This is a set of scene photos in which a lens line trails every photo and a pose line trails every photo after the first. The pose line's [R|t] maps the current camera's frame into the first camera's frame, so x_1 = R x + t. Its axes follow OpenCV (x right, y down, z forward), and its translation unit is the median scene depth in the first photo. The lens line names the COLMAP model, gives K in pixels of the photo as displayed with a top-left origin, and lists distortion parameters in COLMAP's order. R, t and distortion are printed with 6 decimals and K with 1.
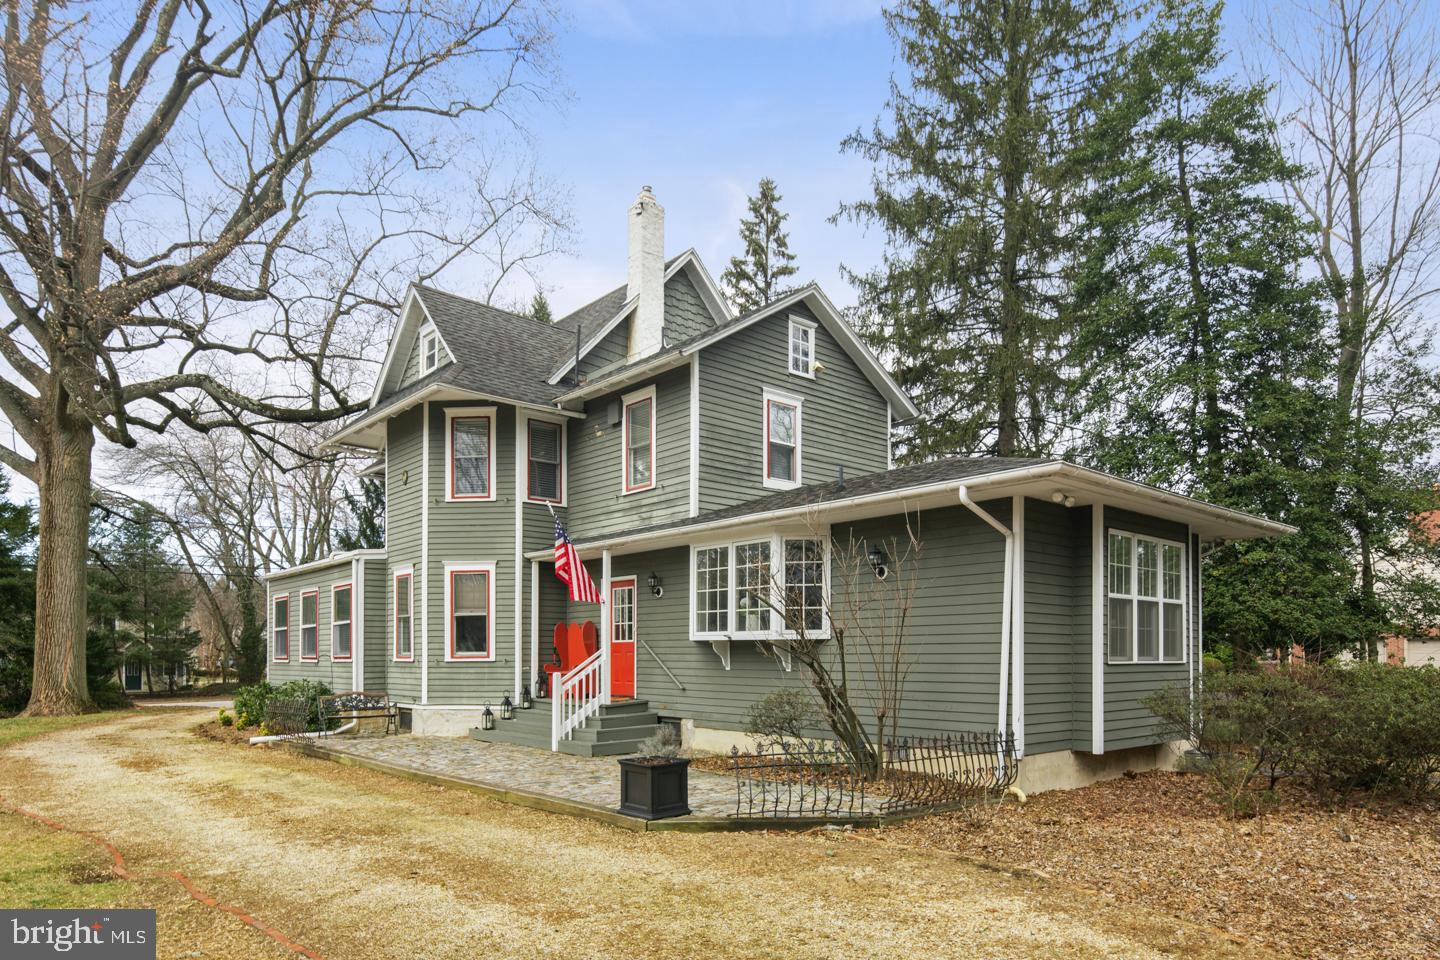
lens RADIAL K [[853.4, 0, 719.9], [0, 853.4, 416.2], [0, 0, 1]] dist [-0.004581, -0.000617]
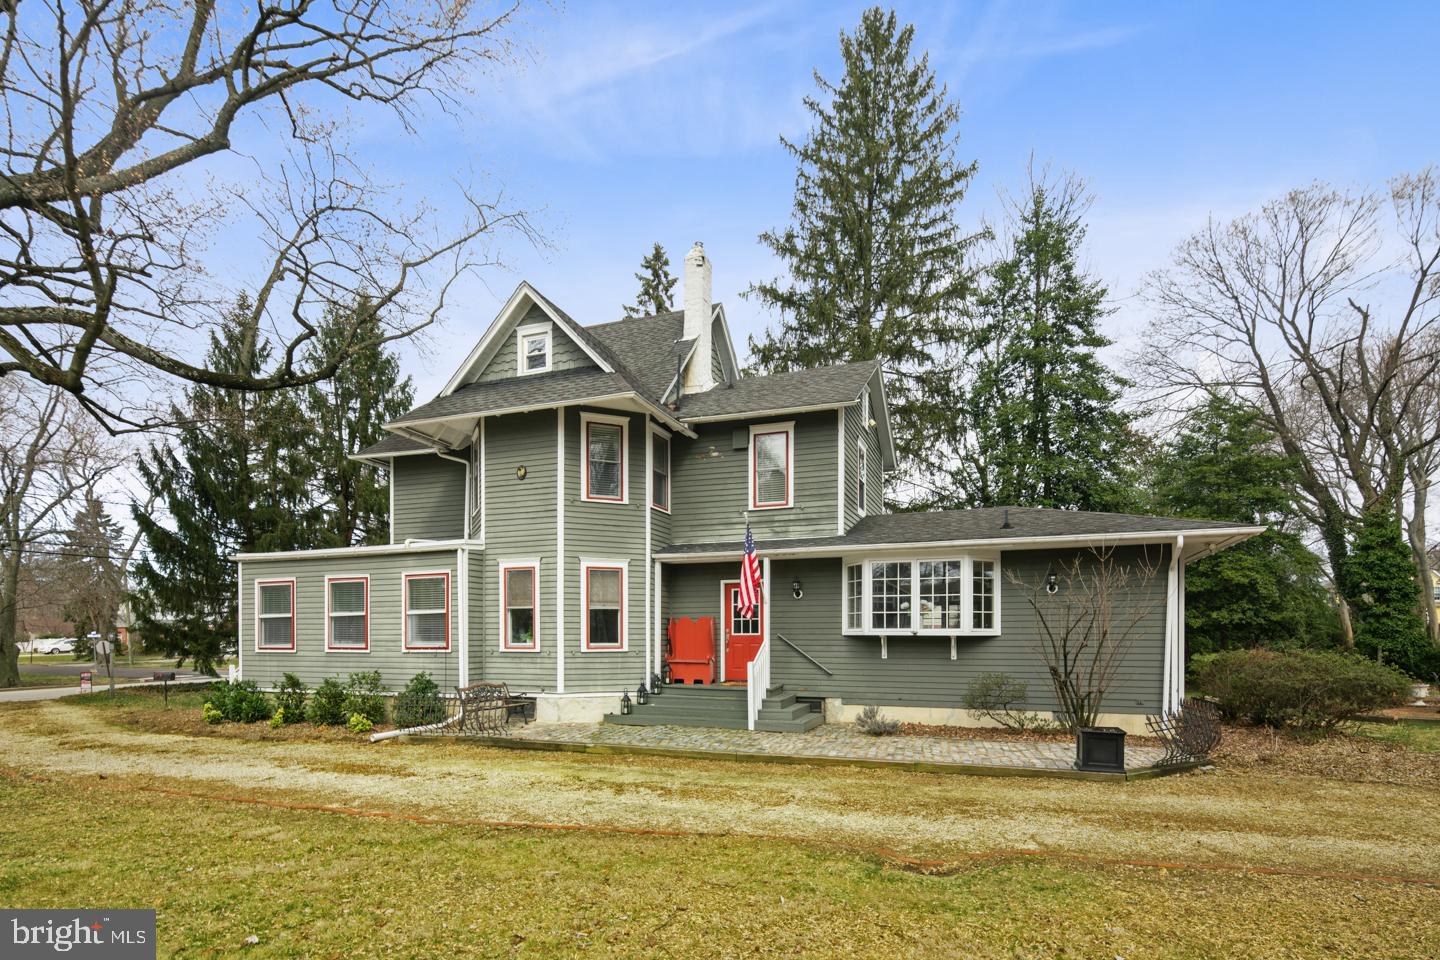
lens RADIAL K [[704.9, 0, 712.9], [0, 704.9, 458.2], [0, 0, 1]] dist [0.002077, -0.000017]
pose [[0.888943, 0.118264, 0.442485, -0.595170], [-0.126909, 0.991863, -0.010139, 0.038139], [-0.440084, -0.047143, 0.896718, 0.158038]]
